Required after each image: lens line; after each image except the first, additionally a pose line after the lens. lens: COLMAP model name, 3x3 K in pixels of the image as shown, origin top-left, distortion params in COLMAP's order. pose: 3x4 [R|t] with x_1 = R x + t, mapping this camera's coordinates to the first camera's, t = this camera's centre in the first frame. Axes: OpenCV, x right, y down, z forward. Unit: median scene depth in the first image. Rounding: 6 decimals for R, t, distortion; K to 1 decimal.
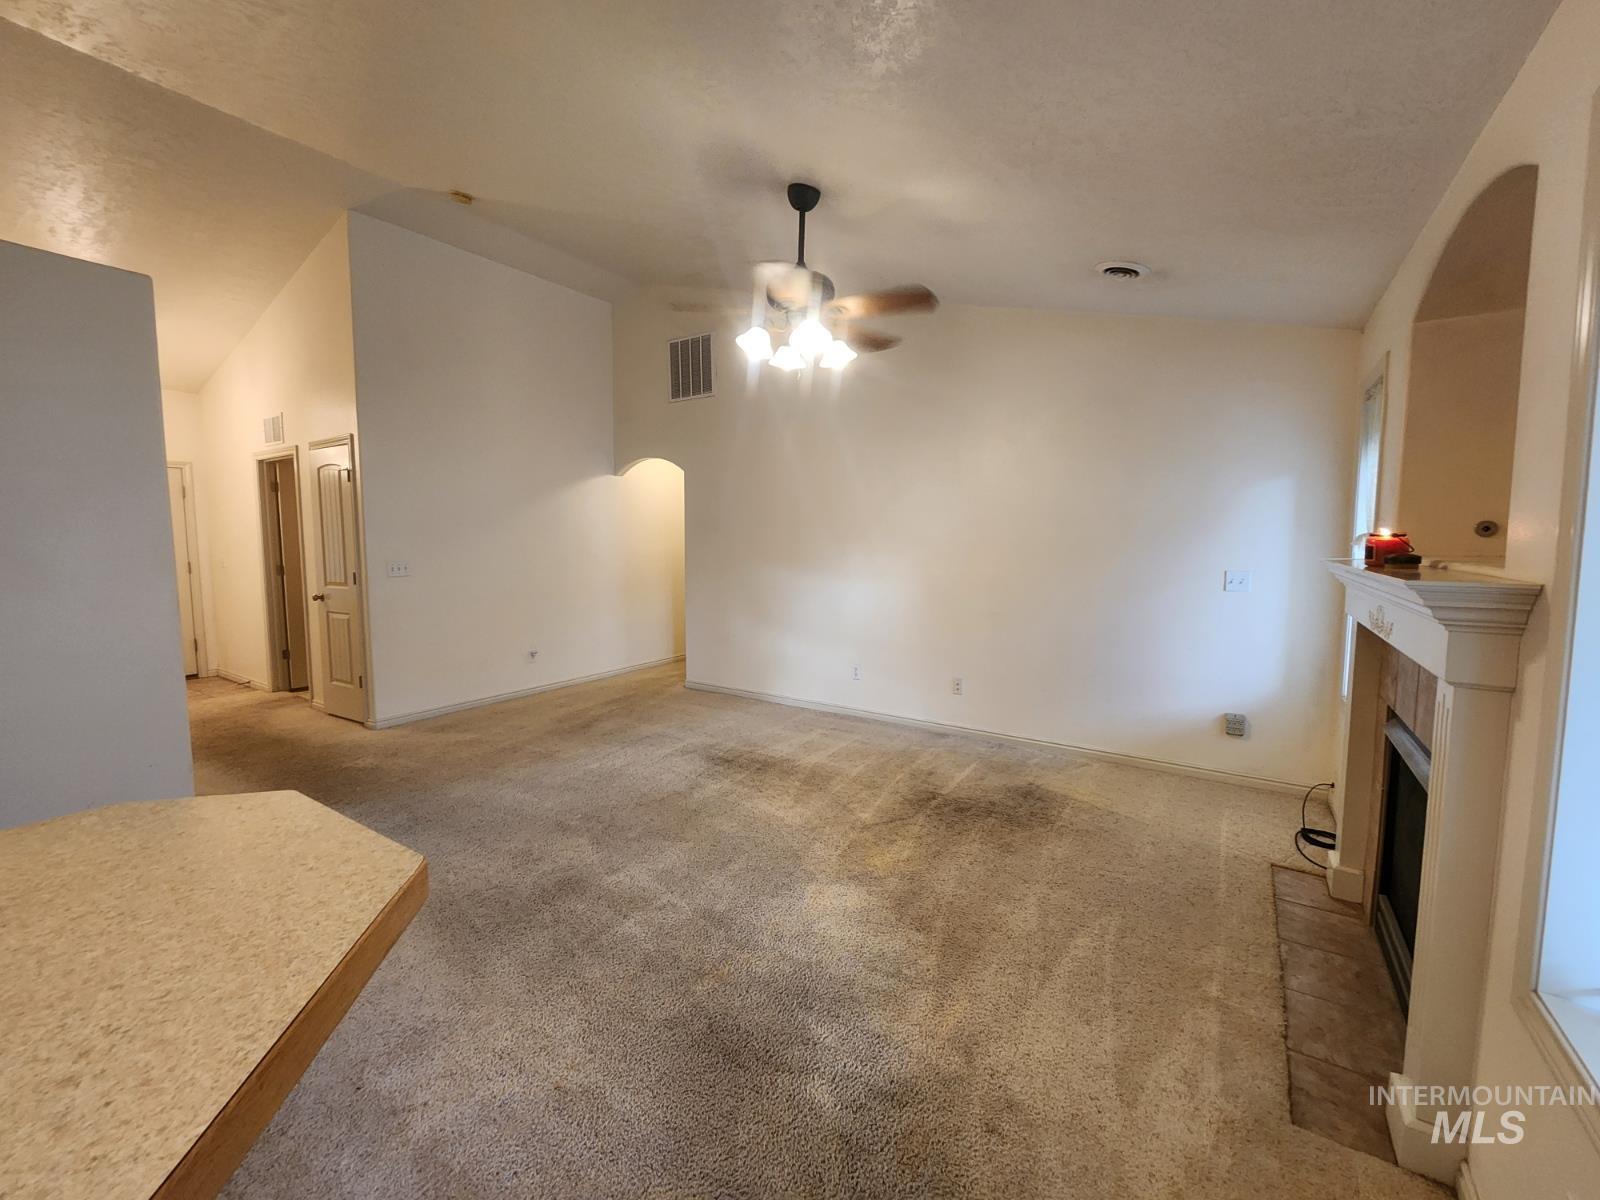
lens RADIAL K [[658.4, 0, 801.4], [0, 658.4, 592.5], [0, 0, 1]] dist [-0.007369, -0.000040]
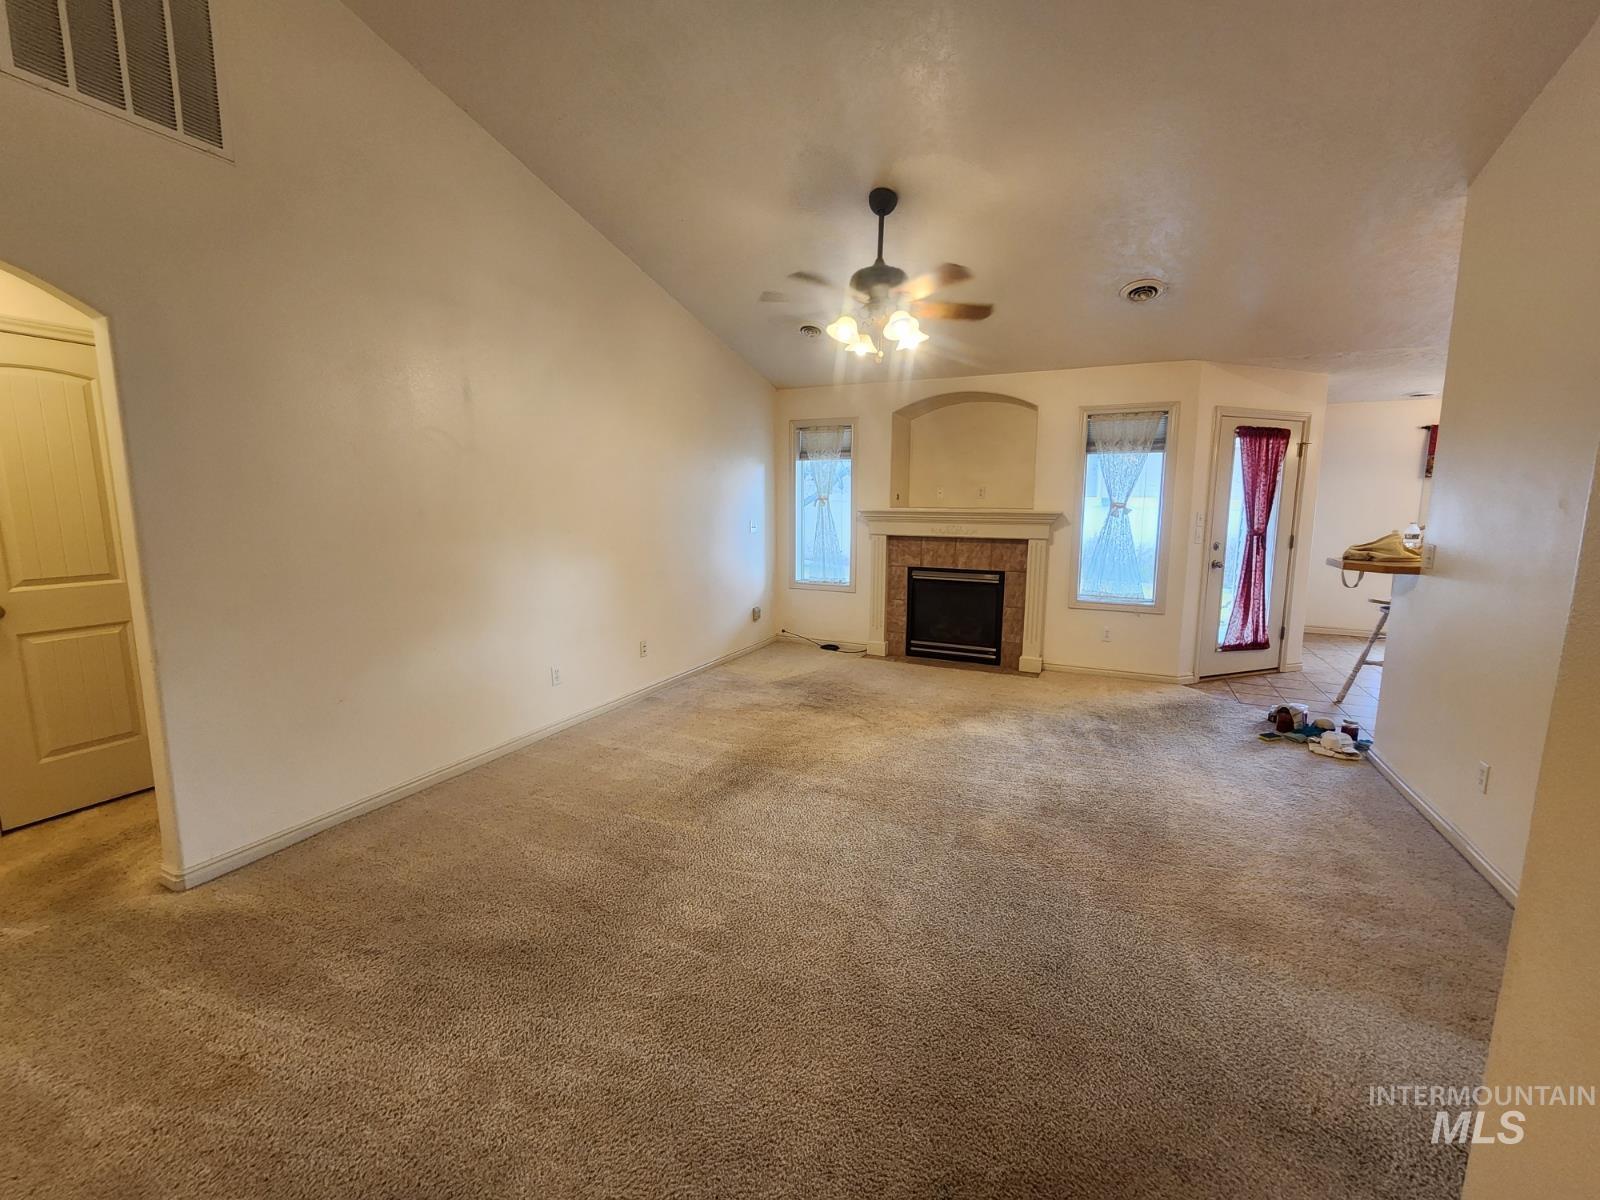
lens RADIAL K [[658.4, 0, 807.4], [0, 658.4, 591.8], [0, 0, 1]] dist [-0.007369, -0.000040]
pose [[-0.159550, -0.142108, 0.976908, -1.004130], [0.078457, 0.984629, 0.156045, -0.104445], [-0.984067, 0.101542, -0.145948, 1.153098]]
